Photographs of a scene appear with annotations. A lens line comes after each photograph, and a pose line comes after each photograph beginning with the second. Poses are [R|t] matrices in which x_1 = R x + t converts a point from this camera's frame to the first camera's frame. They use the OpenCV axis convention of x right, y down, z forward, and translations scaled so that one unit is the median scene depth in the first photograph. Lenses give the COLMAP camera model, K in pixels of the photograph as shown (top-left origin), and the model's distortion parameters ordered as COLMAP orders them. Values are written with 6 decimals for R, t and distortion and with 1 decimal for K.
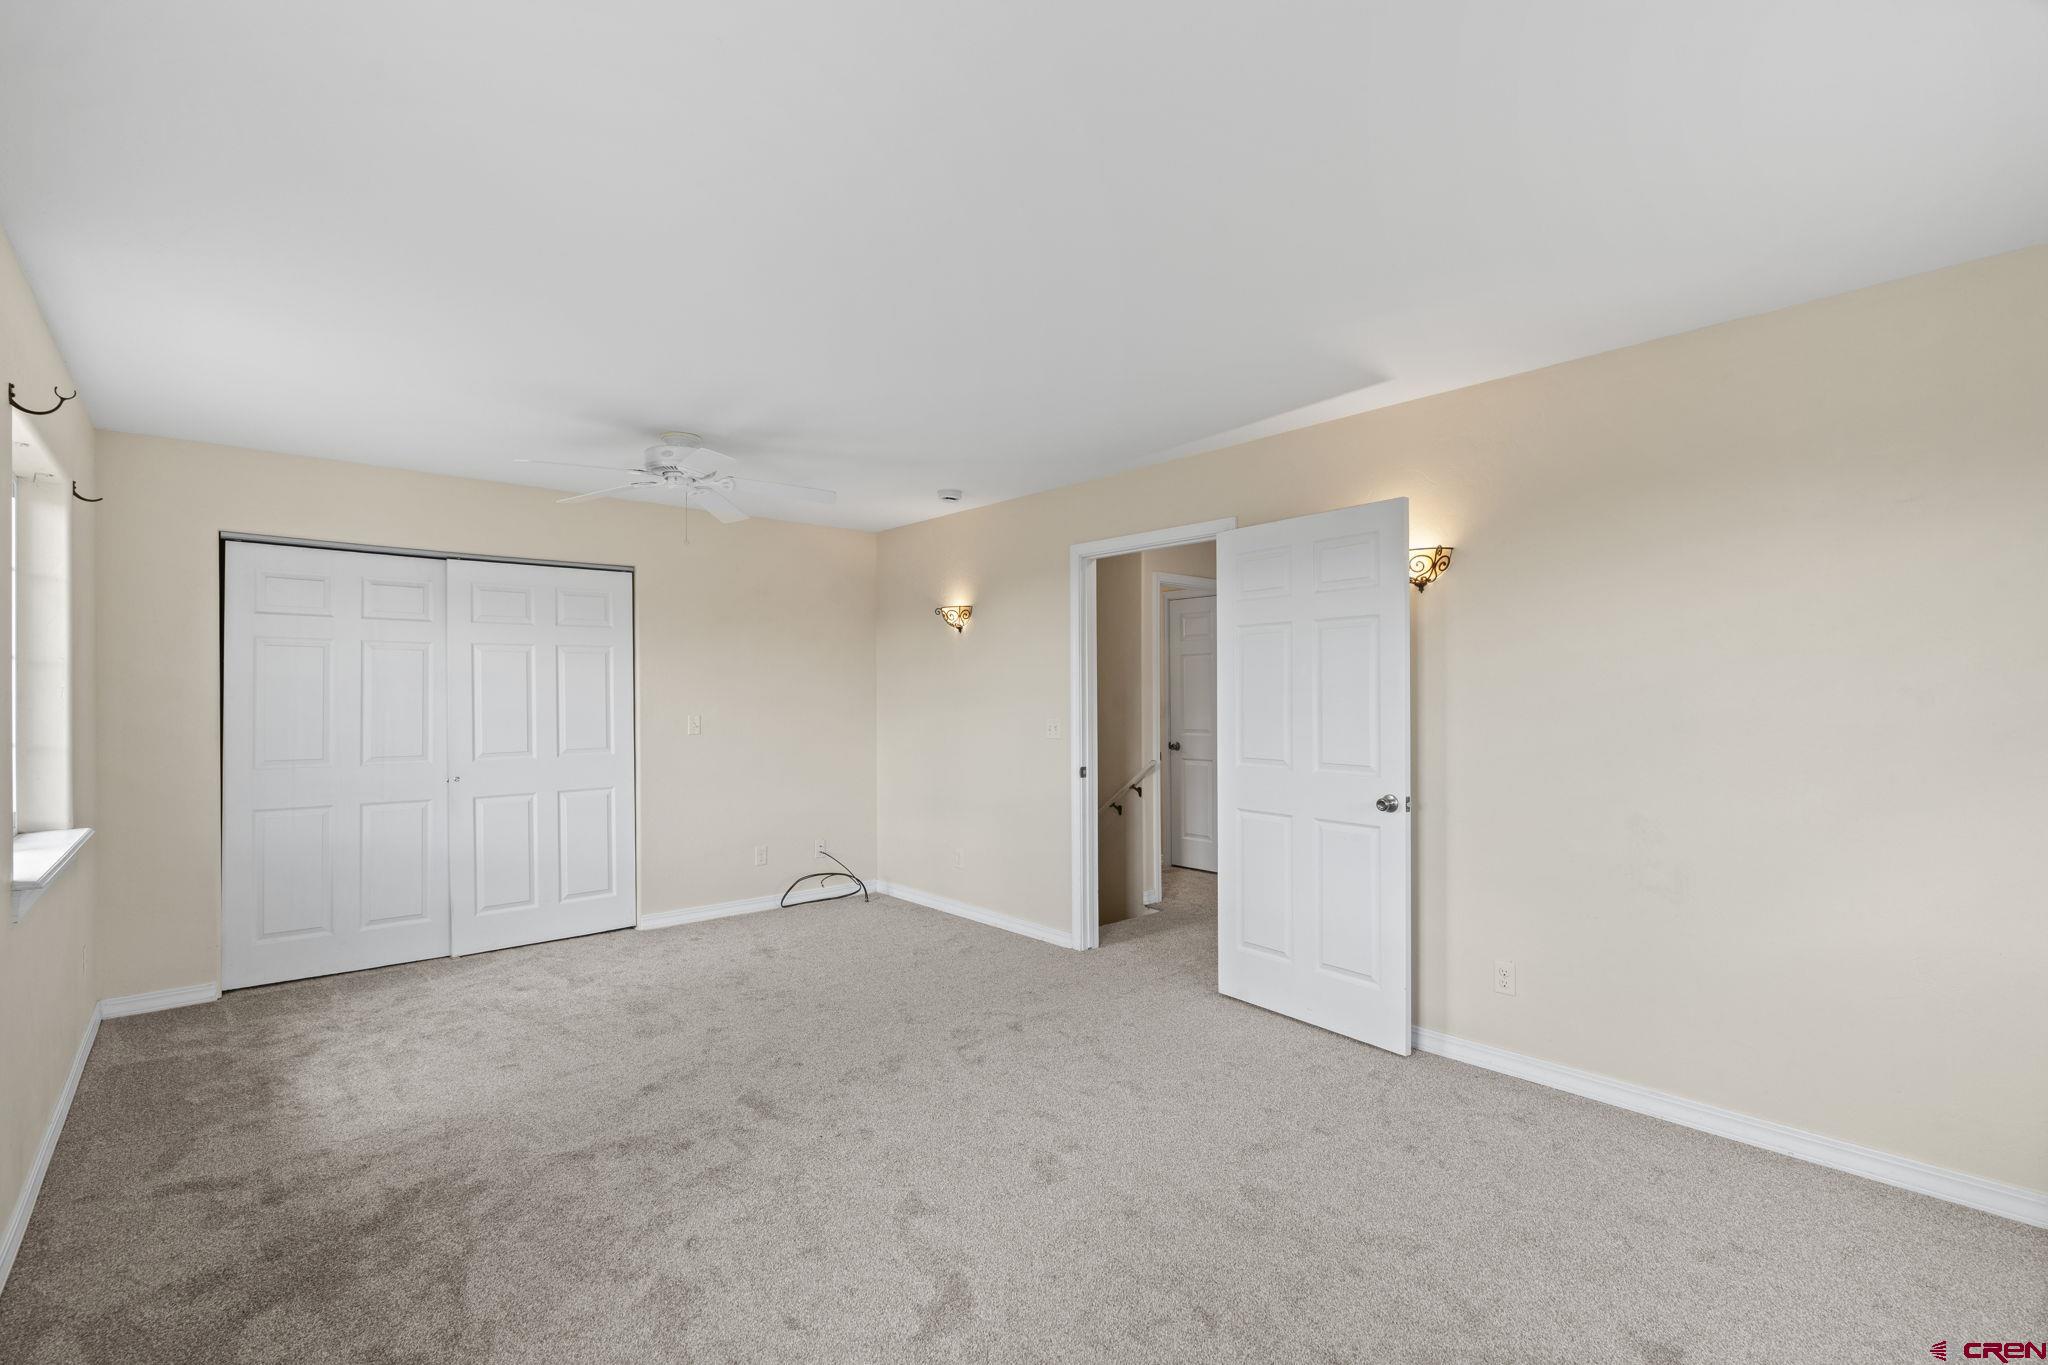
lens RADIAL K [[929.3, 0, 1024.0], [0, 929.3, 682.5], [0, 0, 1]] dist [-0.004090, 0.000851]
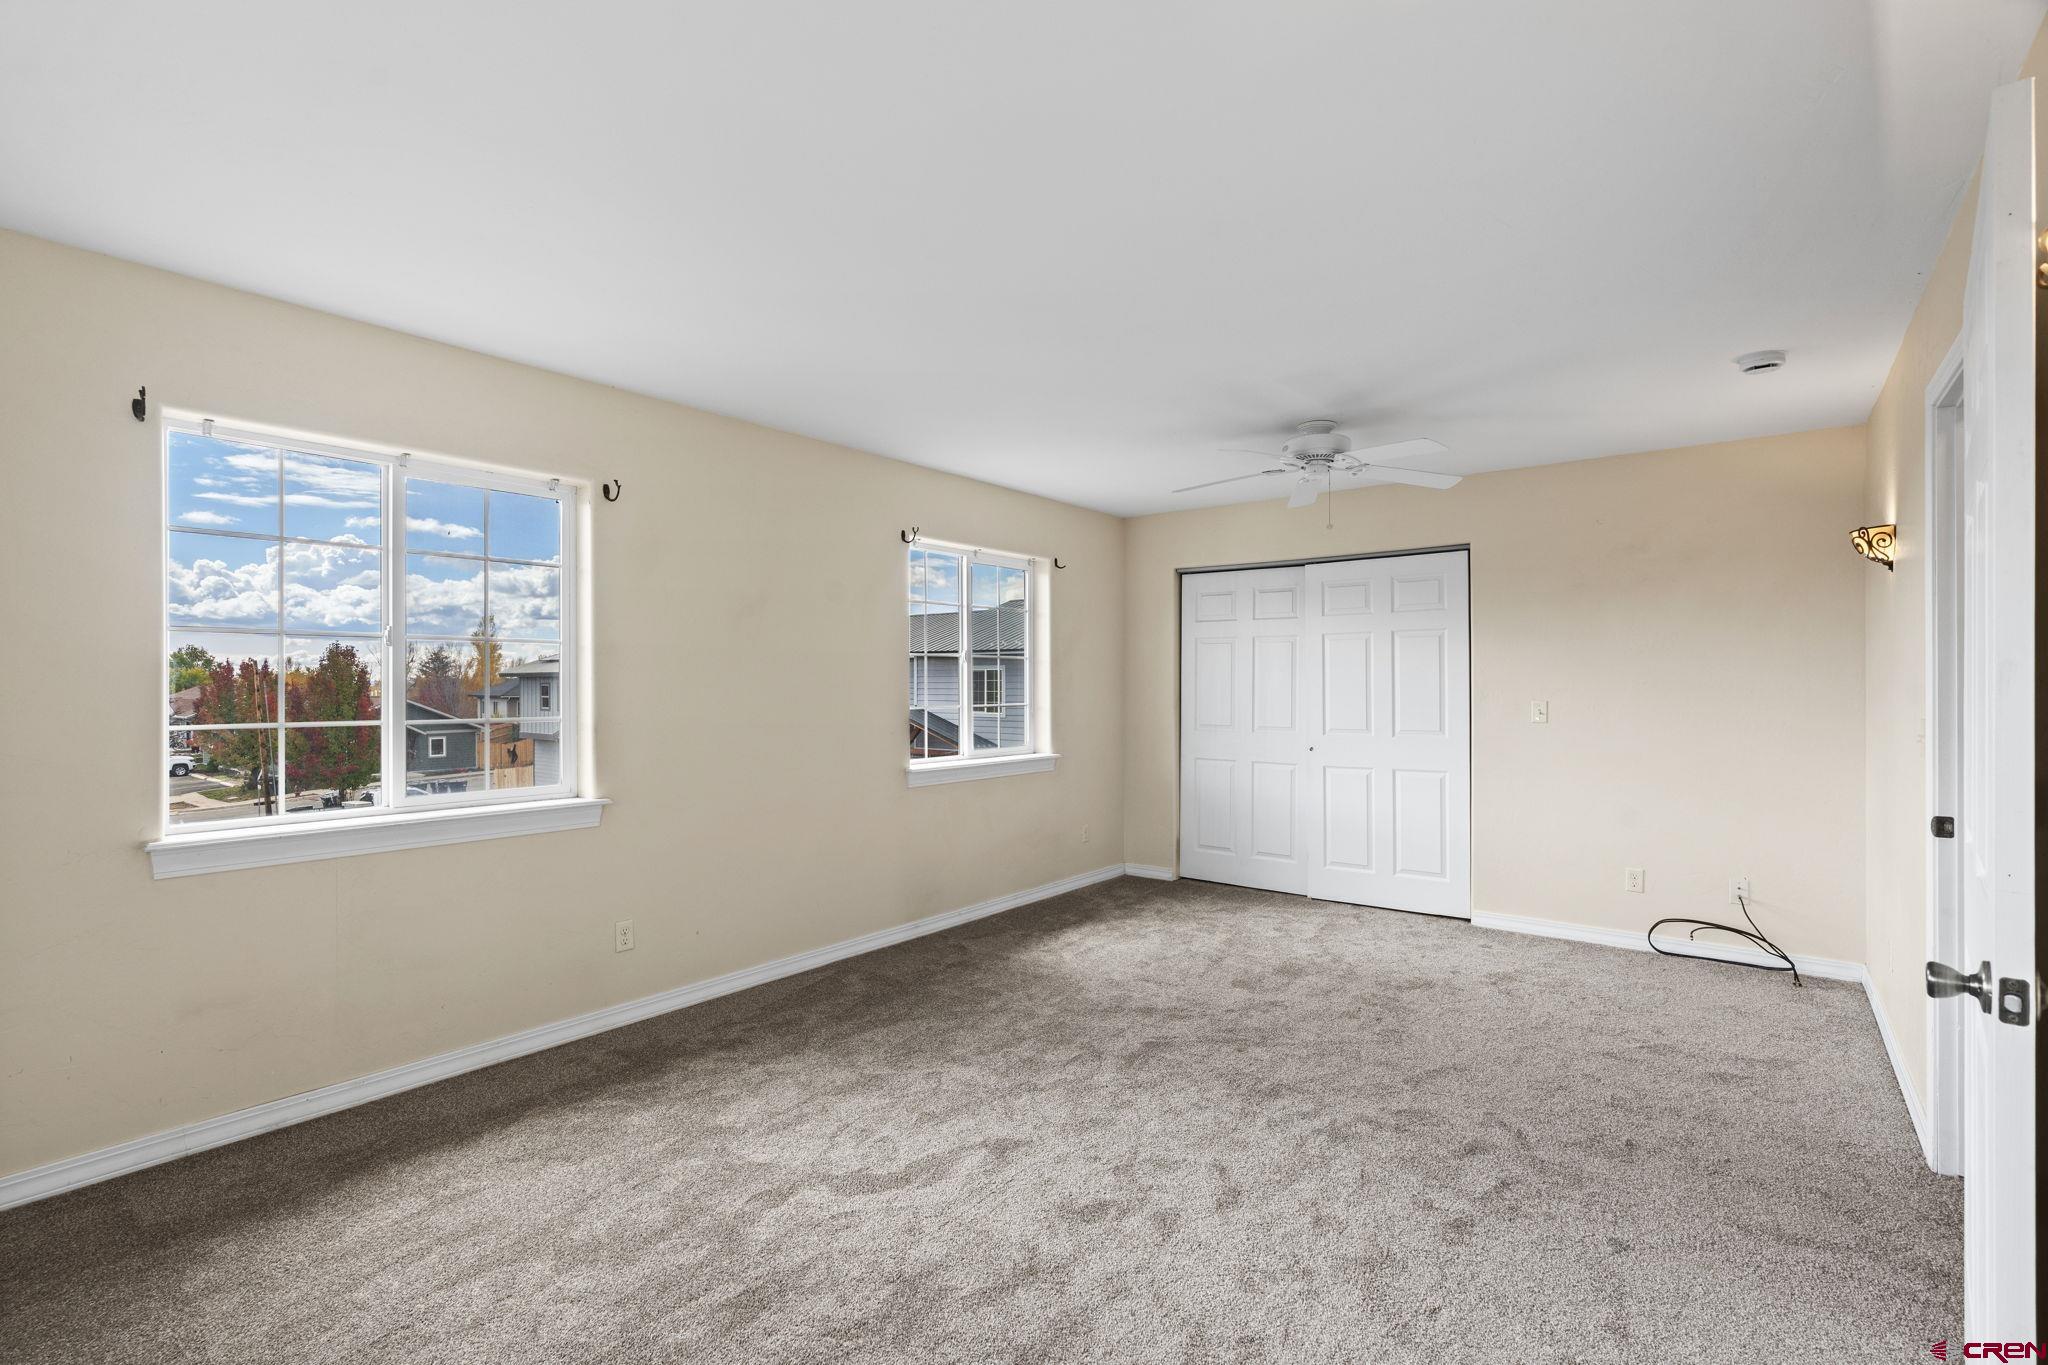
lens RADIAL K [[929.3, 0, 1024.0], [0, 929.3, 682.5], [0, 0, 1]] dist [-0.004090, 0.000851]
pose [[0.181968, 0.005480, -0.983289, 0.560460], [0.016349, 0.999829, 0.008598, 0.003049], [0.983169, -0.017641, 0.181847, 0.482215]]
